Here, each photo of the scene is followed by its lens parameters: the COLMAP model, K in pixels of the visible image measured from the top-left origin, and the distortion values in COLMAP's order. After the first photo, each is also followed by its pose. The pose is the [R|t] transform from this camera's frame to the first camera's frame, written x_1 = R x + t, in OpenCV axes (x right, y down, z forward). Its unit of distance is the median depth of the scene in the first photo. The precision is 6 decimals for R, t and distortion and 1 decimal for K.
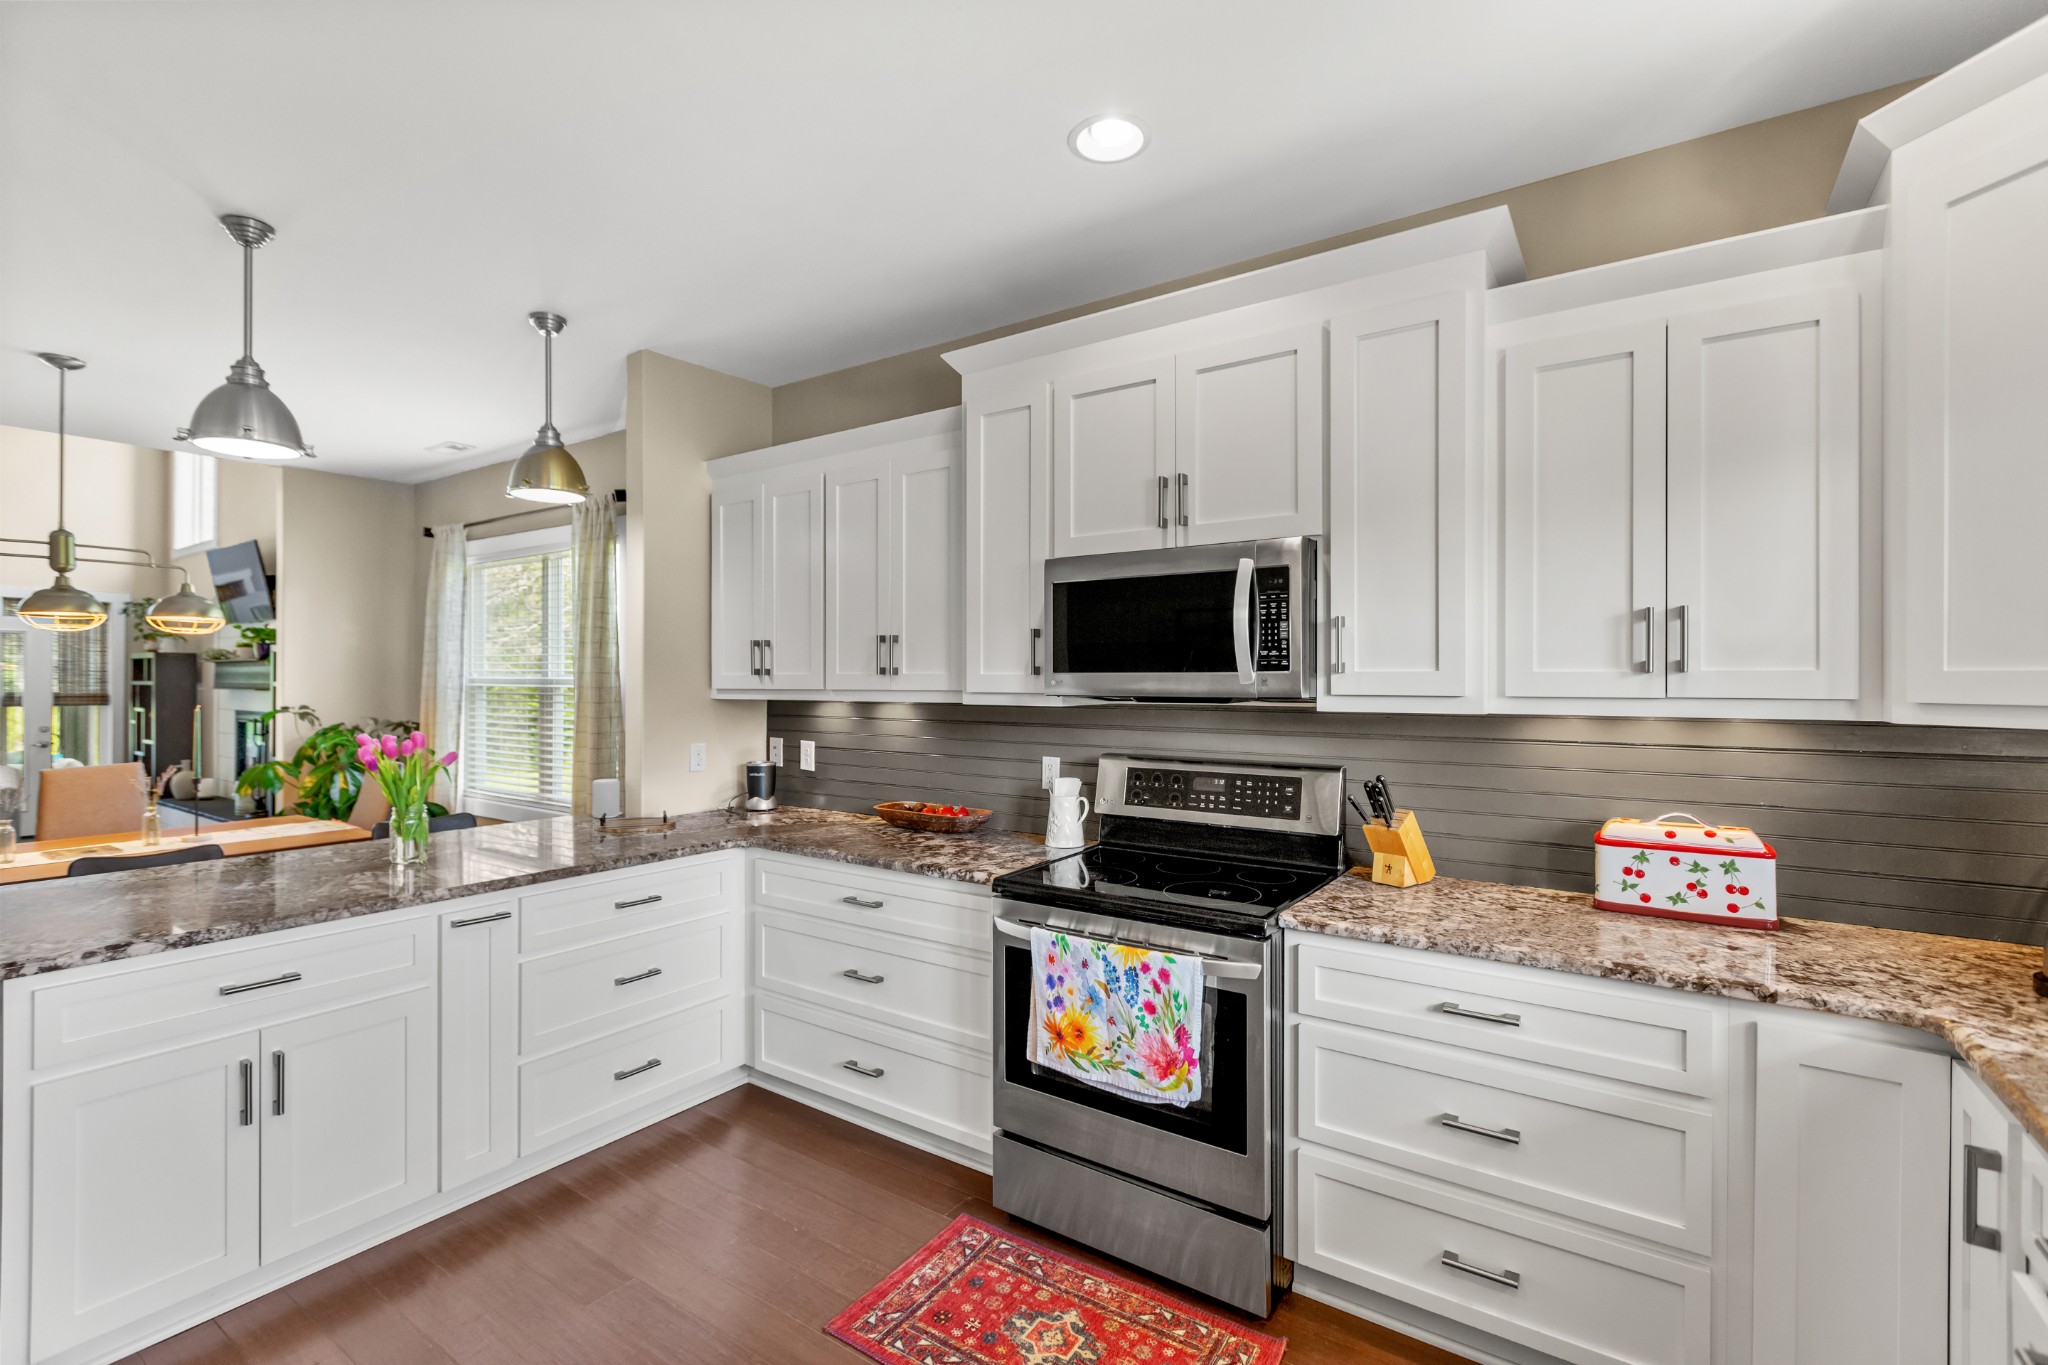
lens RADIAL K [[911.6, 0, 1025.5], [0, 911.6, 678.5], [0, 0, 1]] dist [-0.001986, 0.000106]
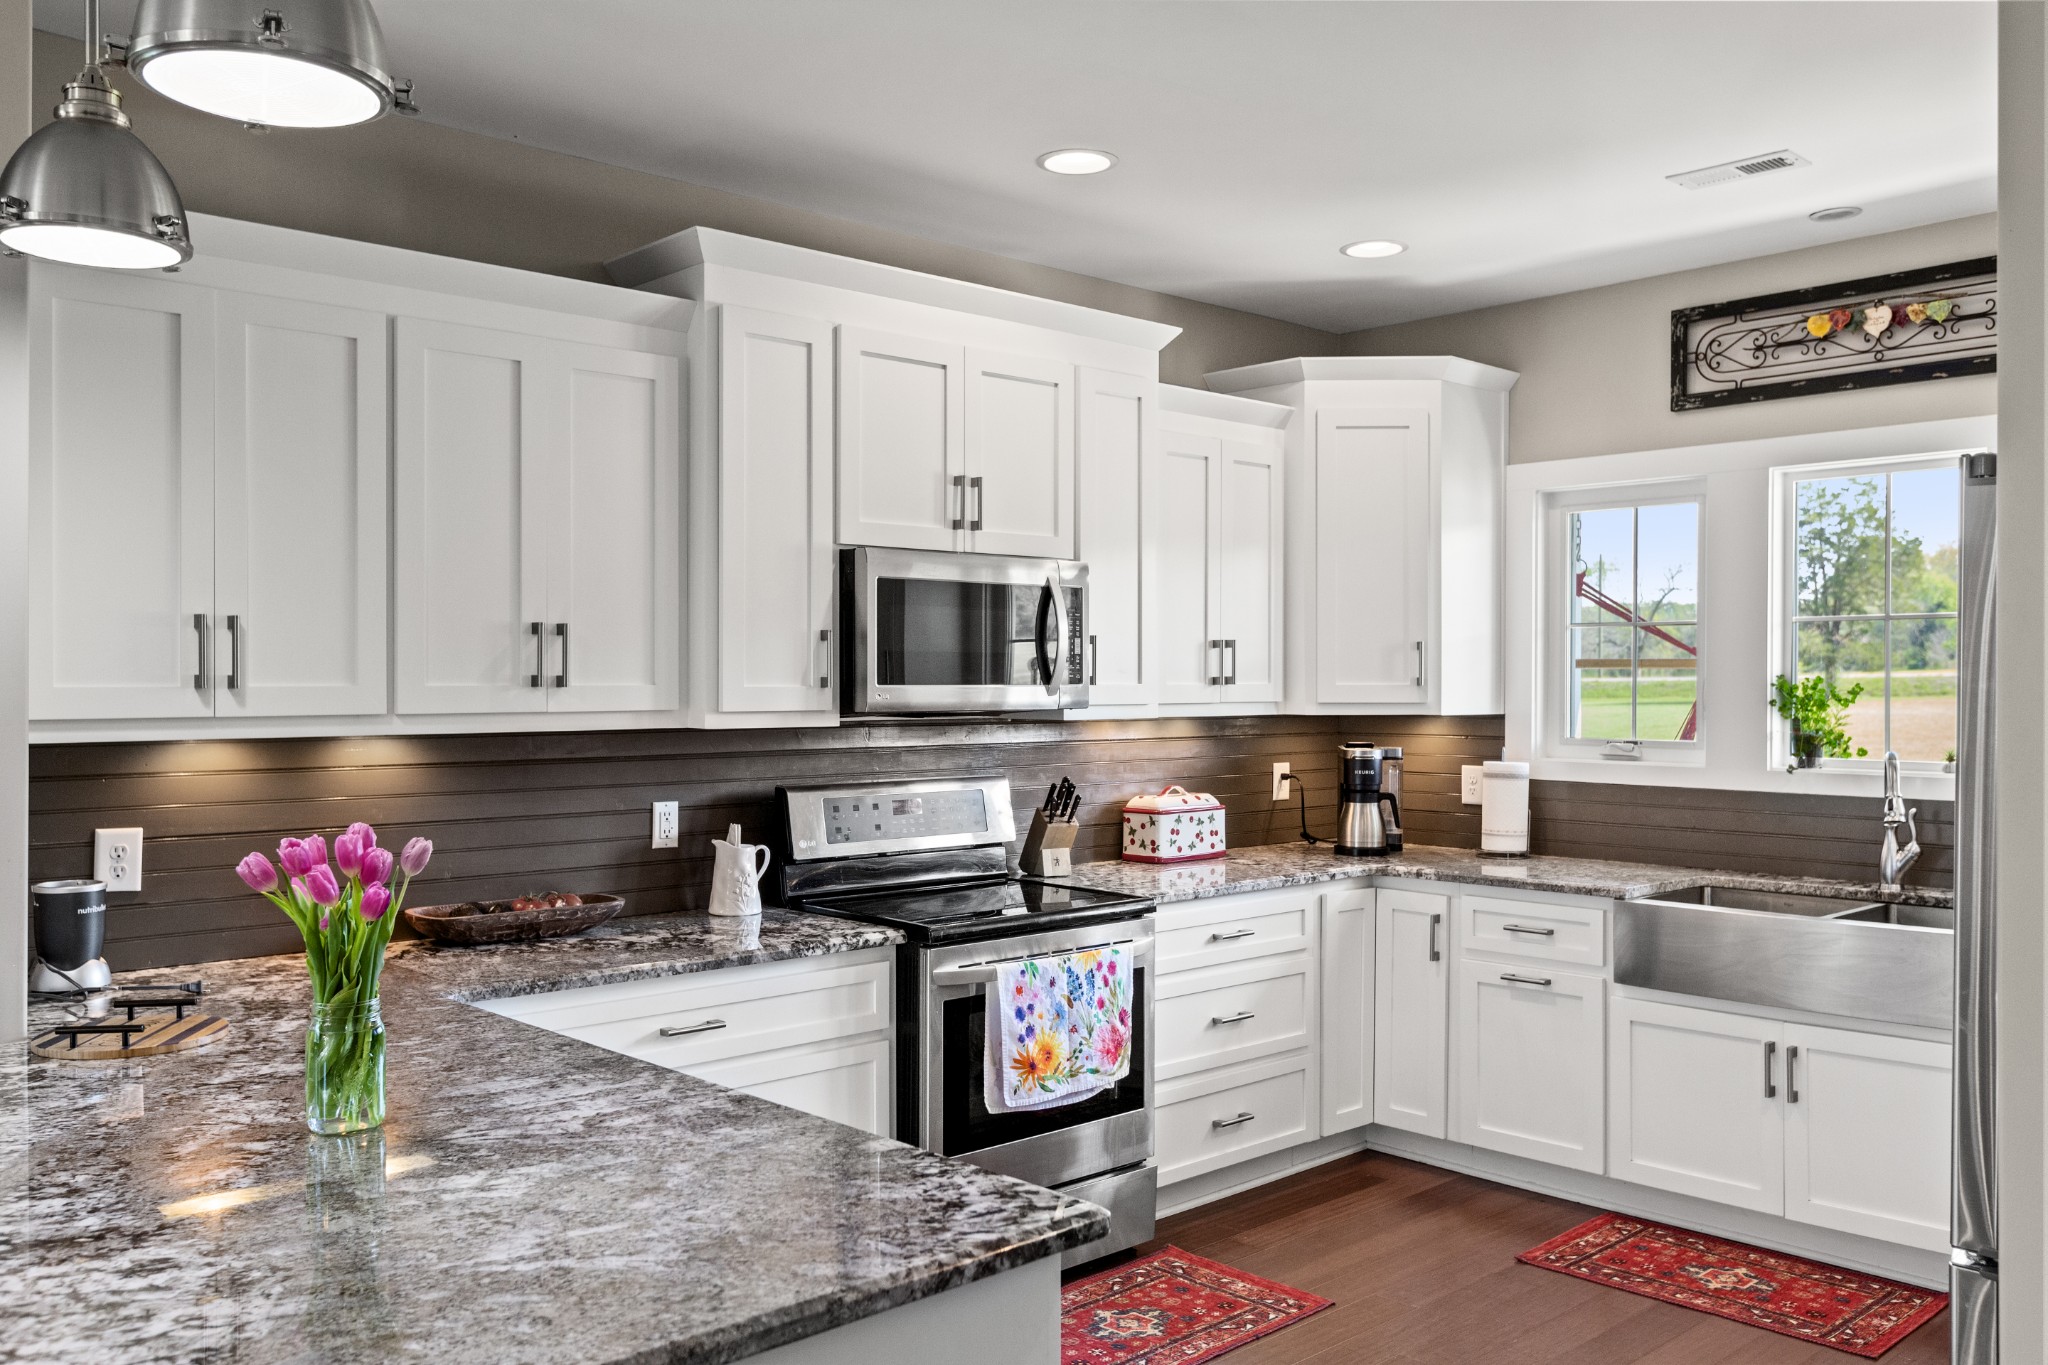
lens RADIAL K [[1646.9, 0, 1024.1], [0, 1646.9, 687.1], [0, 0, 1]] dist [0.001497, -0.006096]
pose [[0.222422, -0.004799, 0.974939, -1.717328], [0.000104, 0.999988, 0.004899, -0.014521], [-0.974950, -0.000988, 0.222420, 0.651803]]
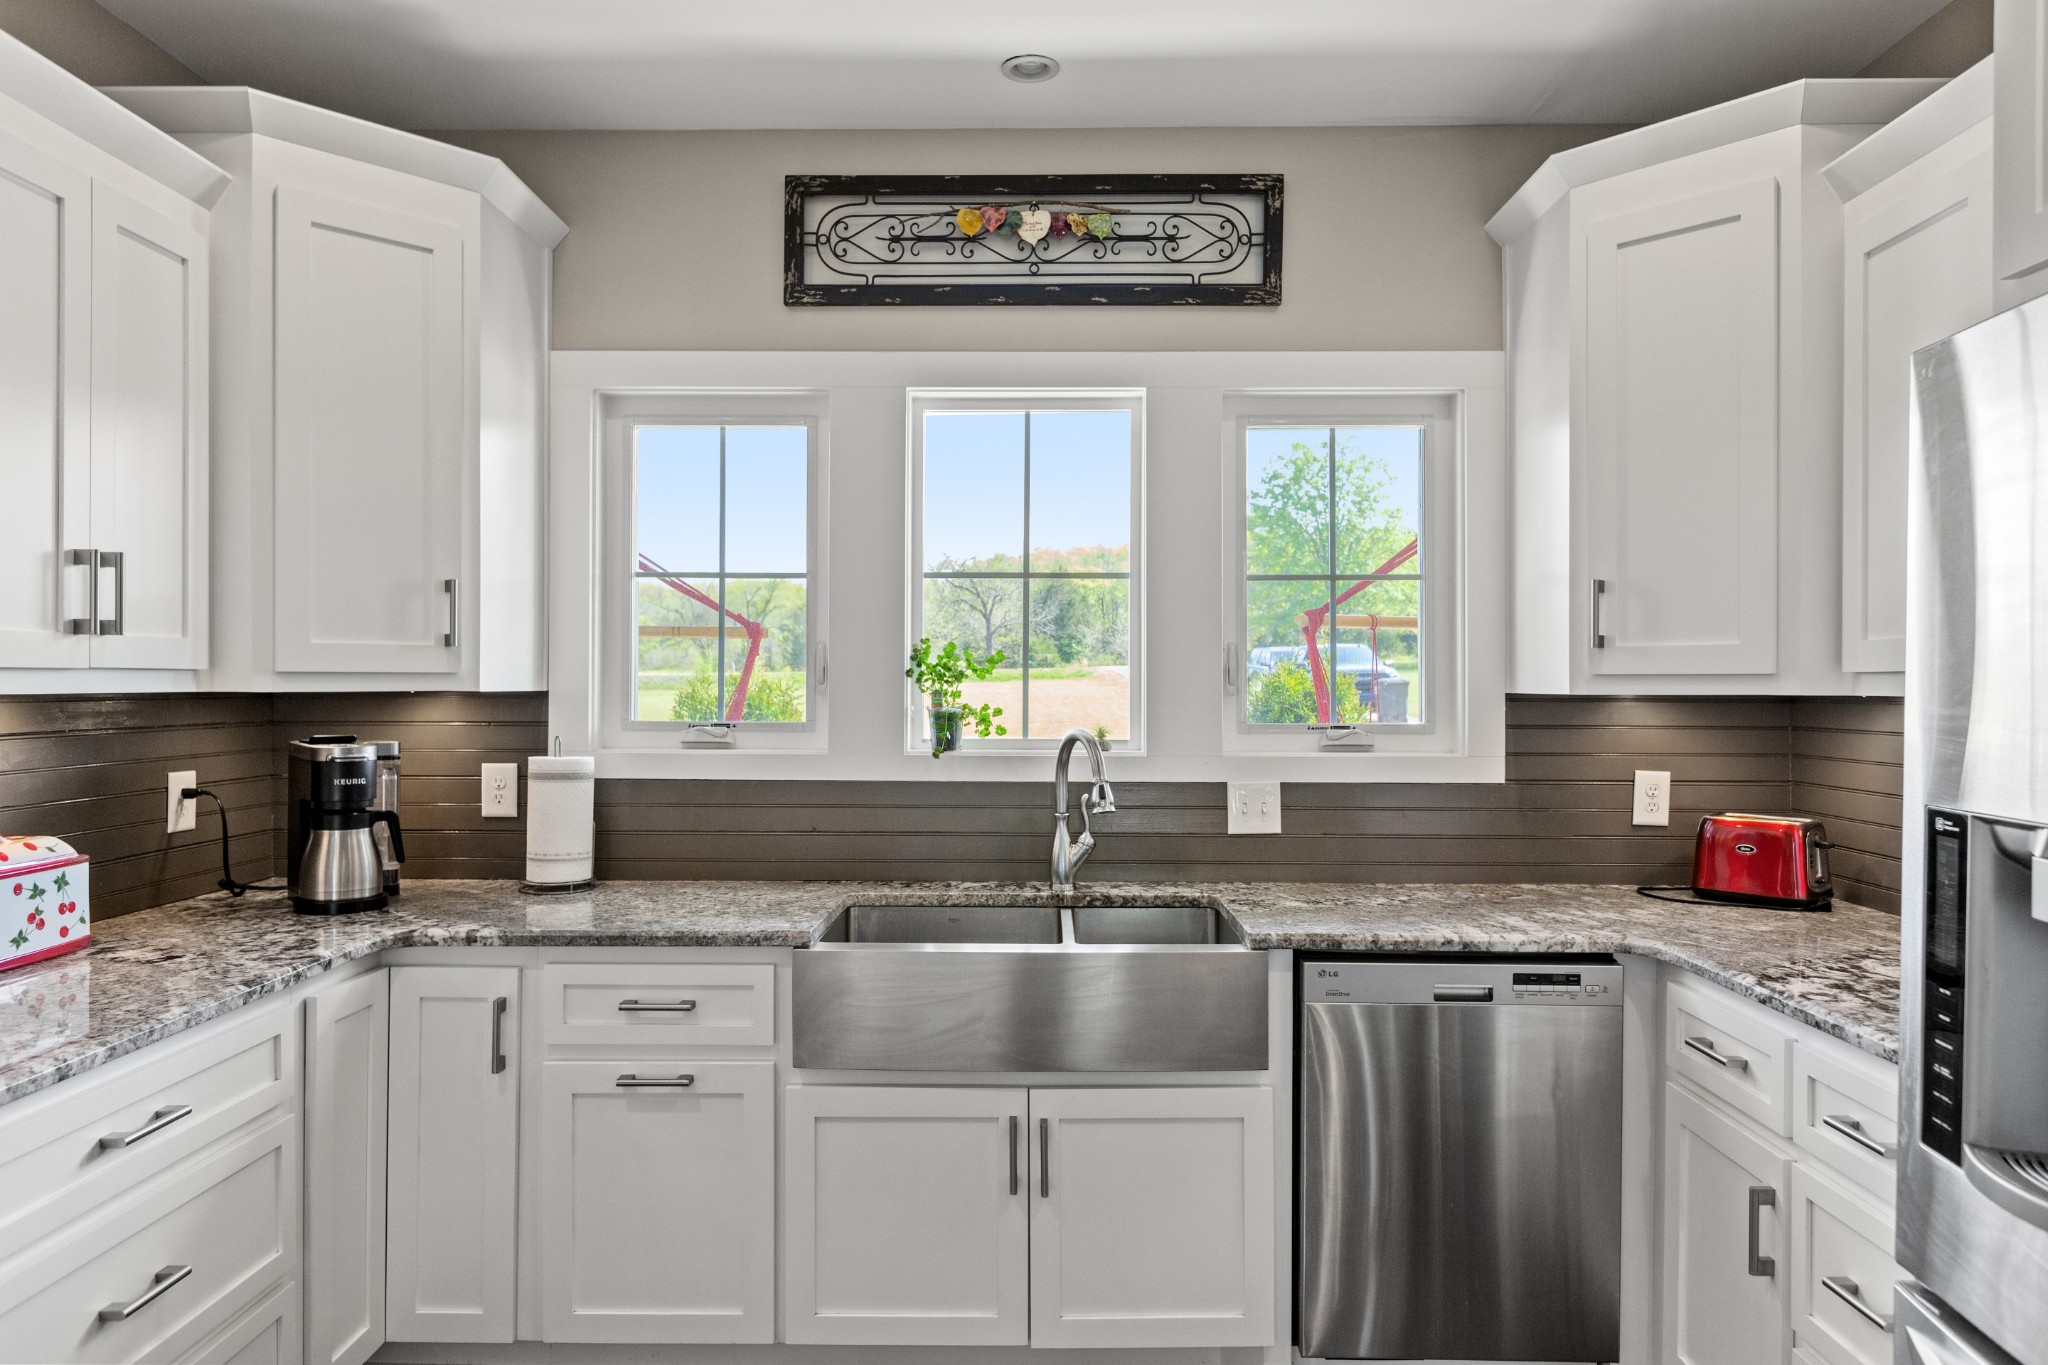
lens RADIAL K [[1295.5, 0, 1030.3], [0, 1295.5, 684.5], [0, 0, 1]] dist [-0.000395, -0.003283]
pose [[-0.553434, -0.005018, 0.832878, -0.586562], [-0.003686, 0.999987, 0.003576, 0.025485], [-0.832885, -0.001090, -0.553445, 0.849445]]
